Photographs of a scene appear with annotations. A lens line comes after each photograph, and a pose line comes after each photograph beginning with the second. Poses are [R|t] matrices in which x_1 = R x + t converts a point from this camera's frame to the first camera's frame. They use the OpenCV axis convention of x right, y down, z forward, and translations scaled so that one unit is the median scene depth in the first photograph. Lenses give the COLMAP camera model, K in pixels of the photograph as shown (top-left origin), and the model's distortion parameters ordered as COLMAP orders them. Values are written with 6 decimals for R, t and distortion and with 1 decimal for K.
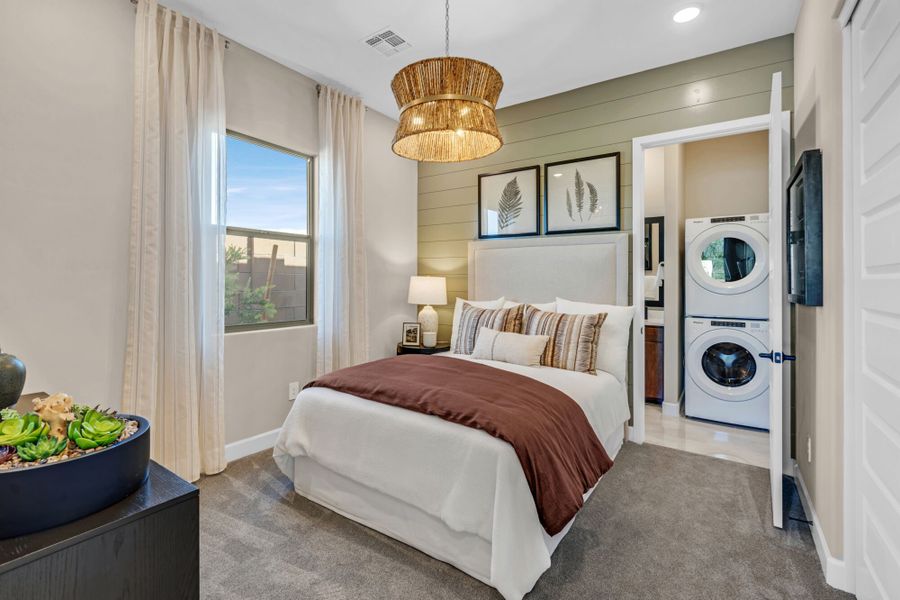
lens RADIAL K [[398.5, 0, 444.0], [0, 398.5, 282.0], [0, 0, 1]] dist [-0.001643, -0.000273]
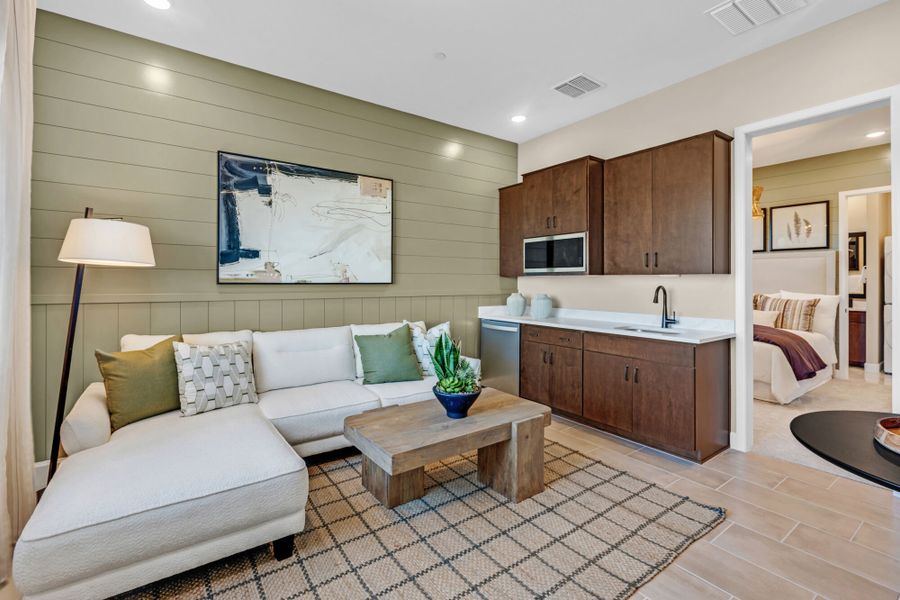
lens RADIAL K [[398.5, 0, 444.0], [0, 398.5, 282.0], [0, 0, 1]] dist [-0.001643, -0.000273]
pose [[0.944630, -0.001418, -0.328133, -0.488225], [0.003596, 0.999975, 0.006029, -0.009437], [0.328117, -0.006875, 0.944612, -1.004115]]
